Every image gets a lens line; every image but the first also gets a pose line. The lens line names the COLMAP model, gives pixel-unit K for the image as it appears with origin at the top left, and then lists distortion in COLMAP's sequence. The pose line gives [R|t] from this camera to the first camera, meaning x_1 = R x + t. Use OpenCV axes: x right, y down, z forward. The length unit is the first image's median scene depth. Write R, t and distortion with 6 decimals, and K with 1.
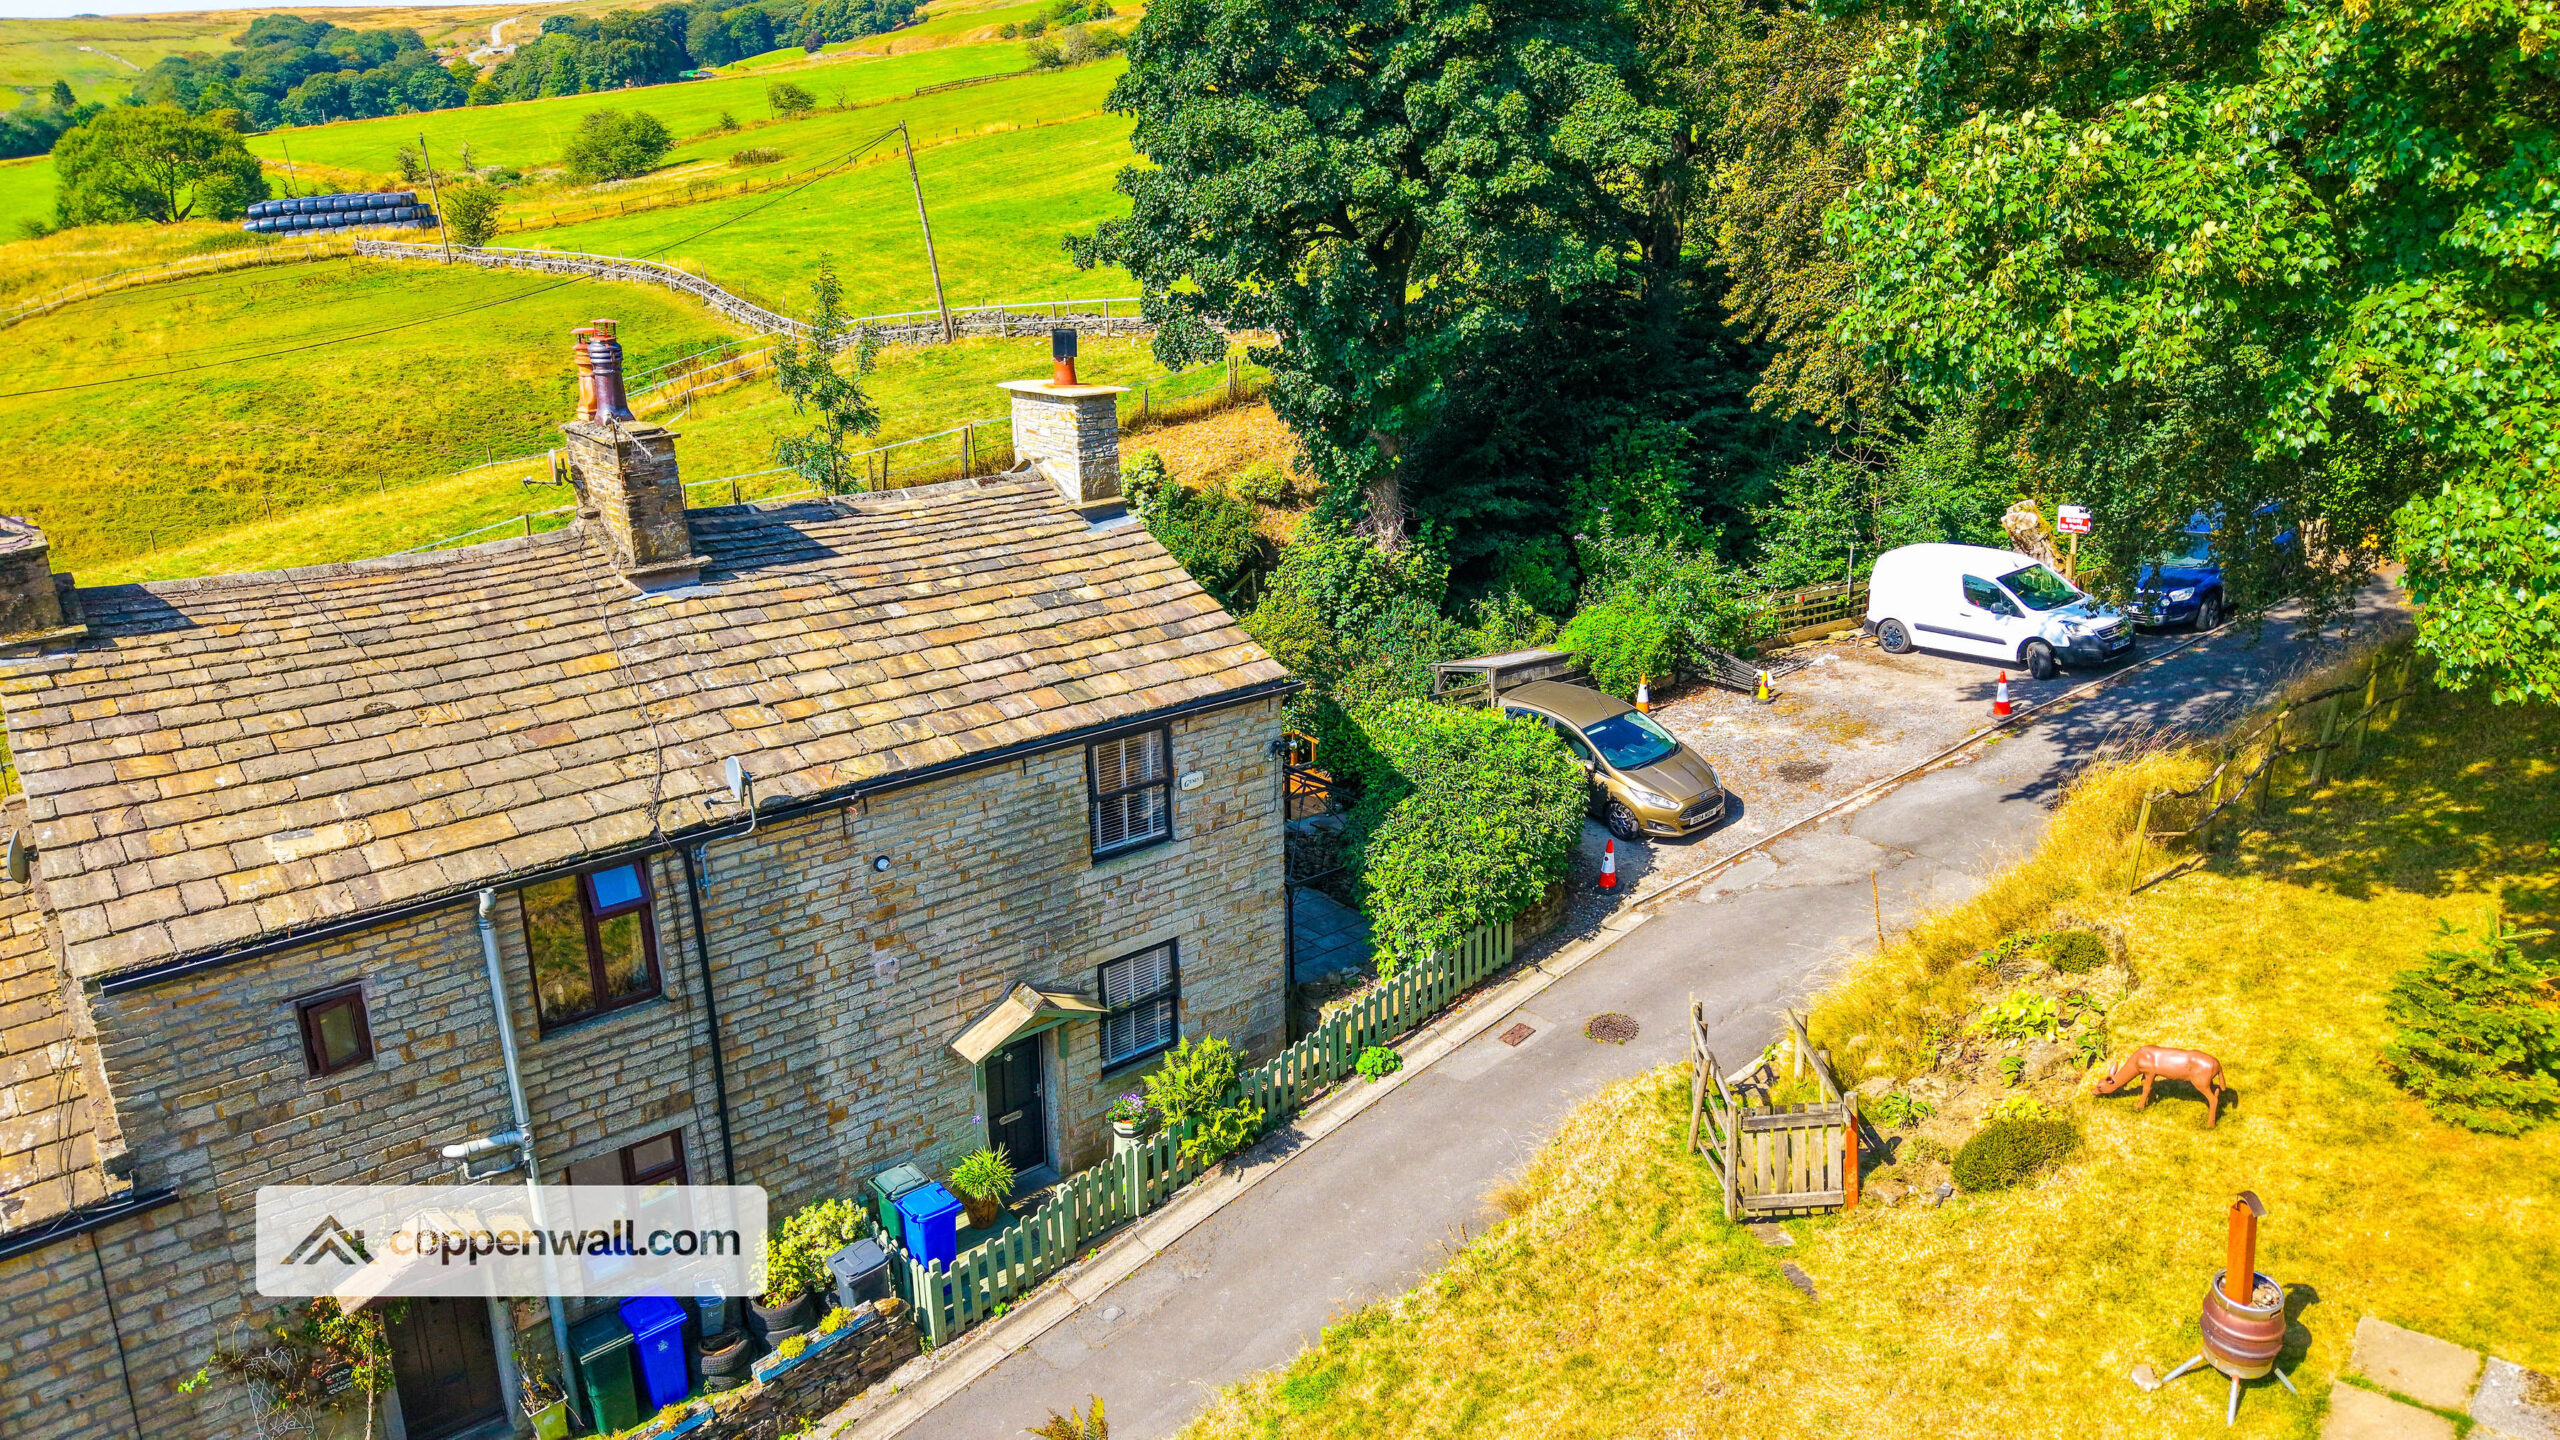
lens RADIAL K [[1718.6, 0, 1272.2], [0, 1718.6, 660.5], [0, 0, 1]] dist [-0.032716, 0.001870]
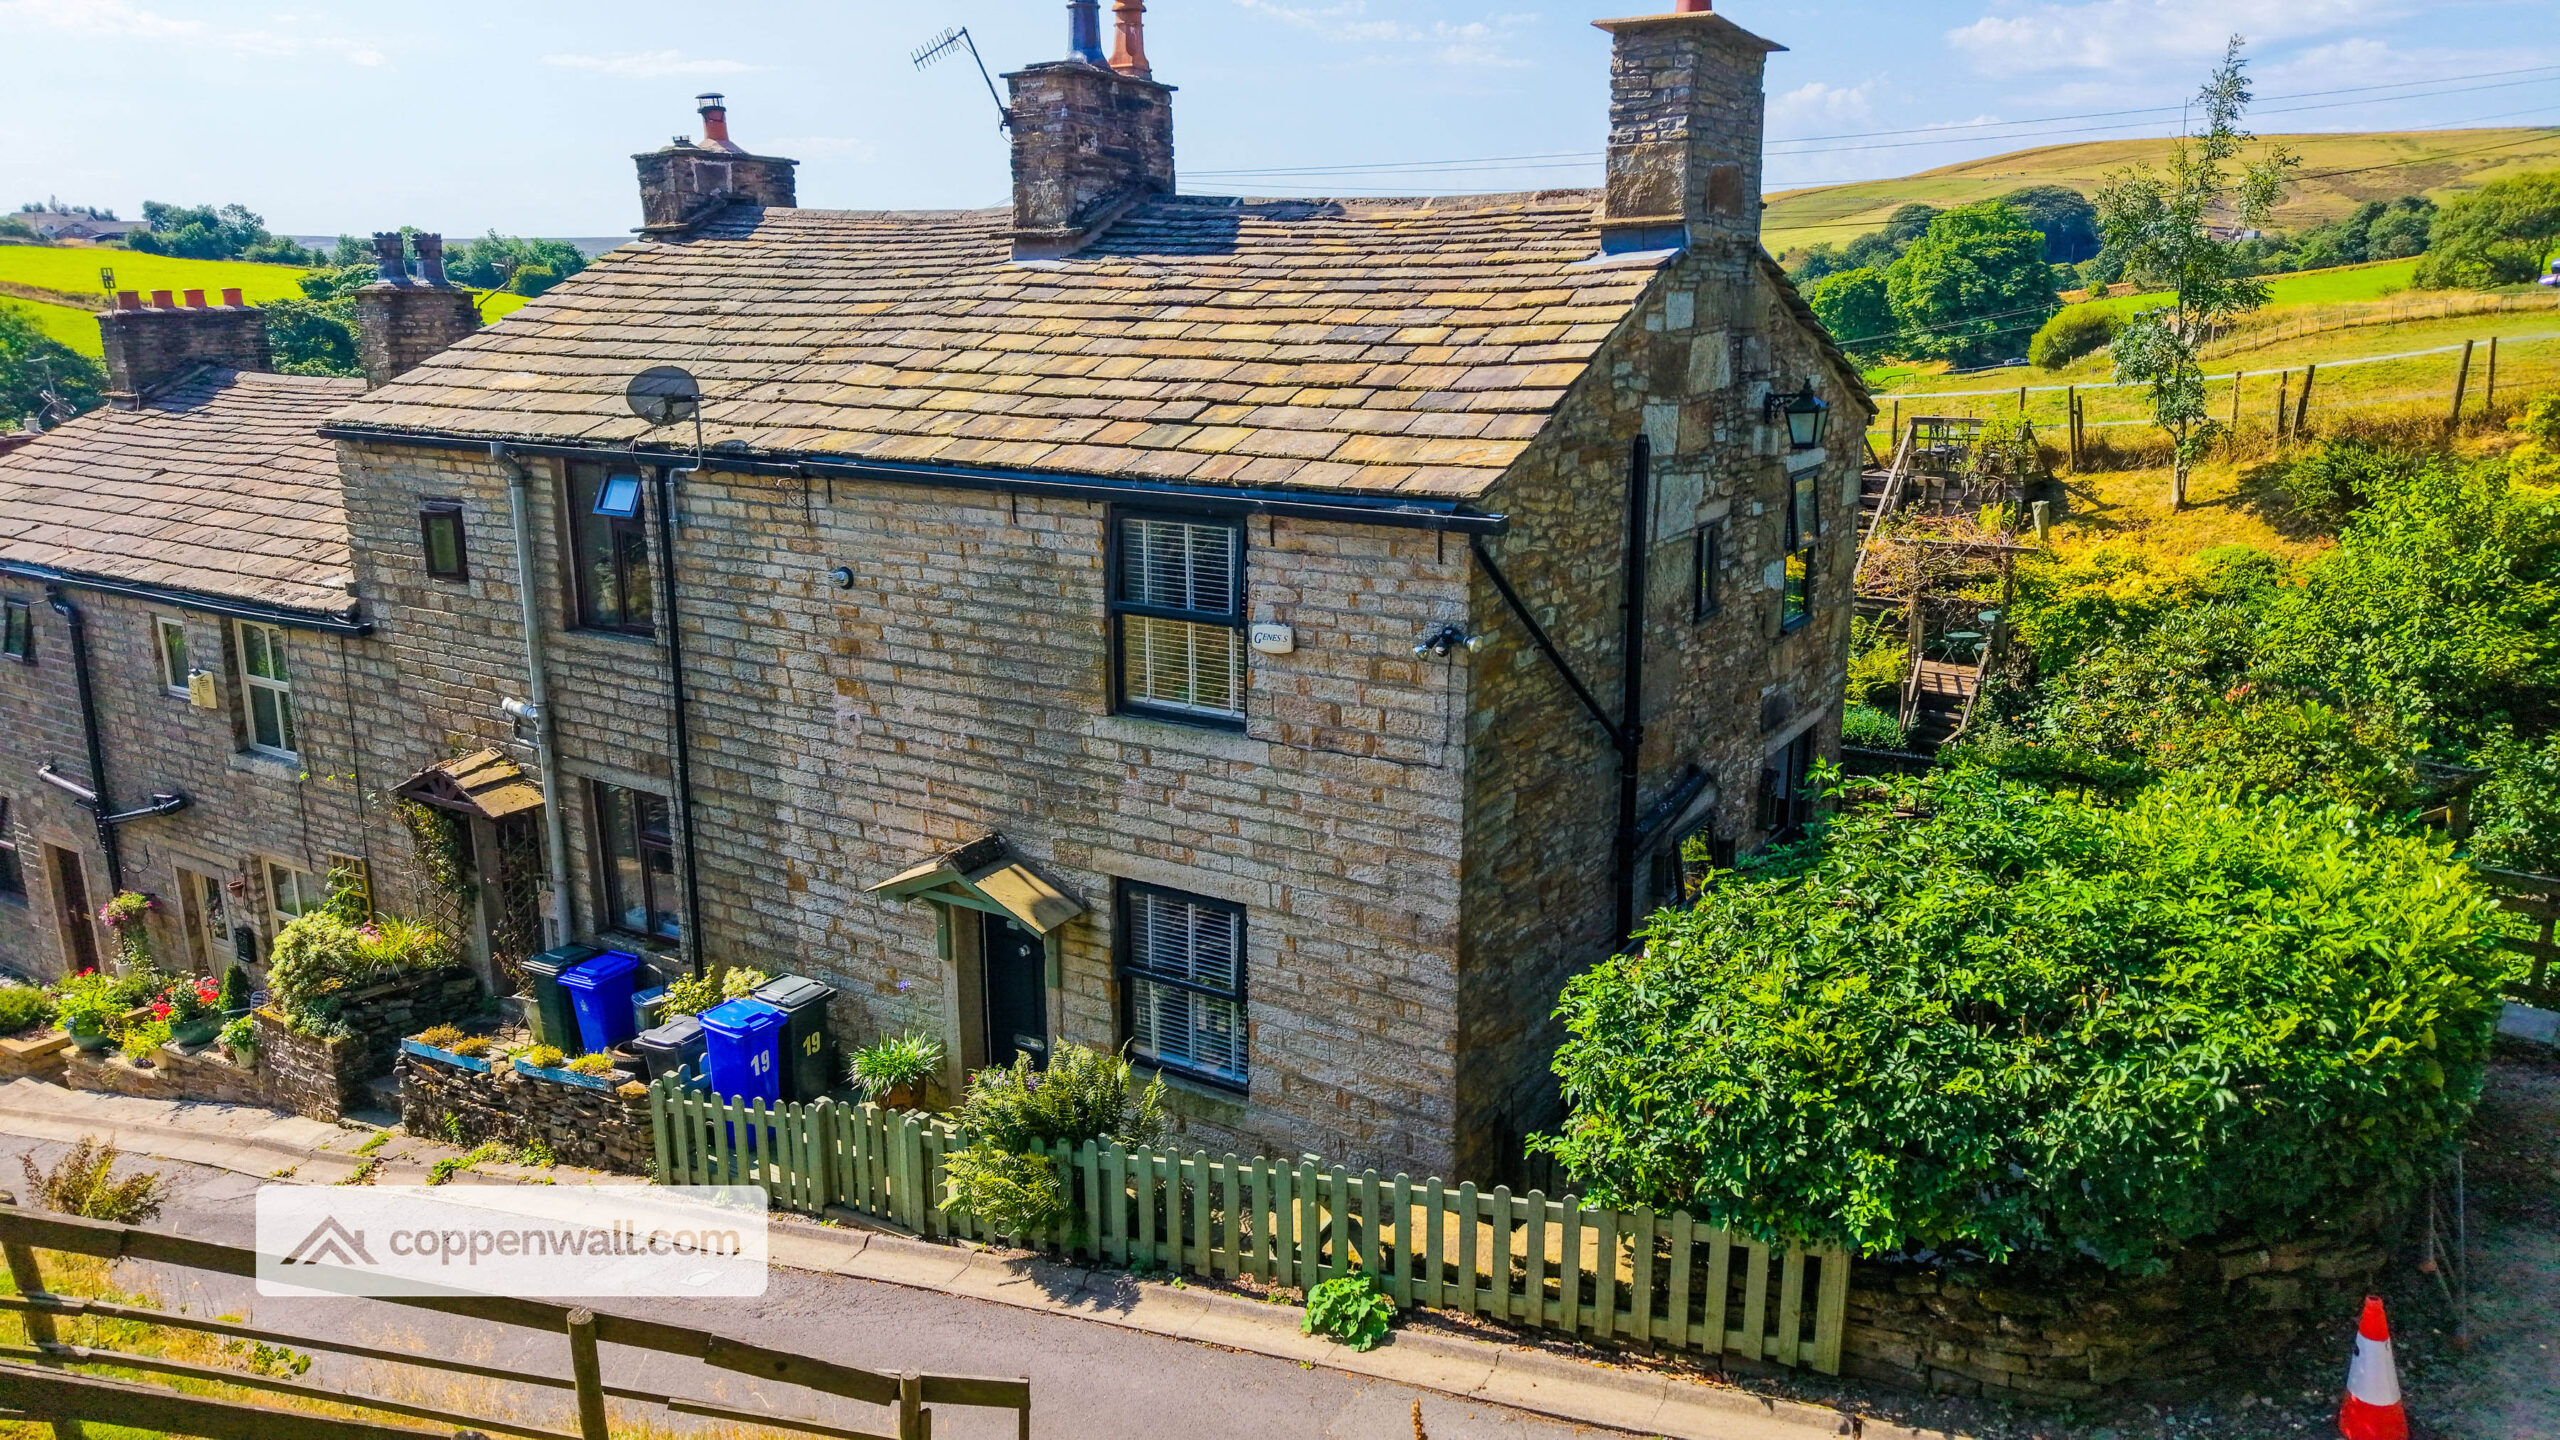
lens RADIAL K [[1697.9, 0, 1280.0], [0, 1697.9, 720.0], [0, 0, 1]] dist [-0.003675, -0.000179]
pose [[0.309436, 0.238738, -0.920464, 0.490663], [-0.266384, 0.950978, 0.157101, 0.008970], [0.912847, 0.196584, 0.357862, 0.846665]]
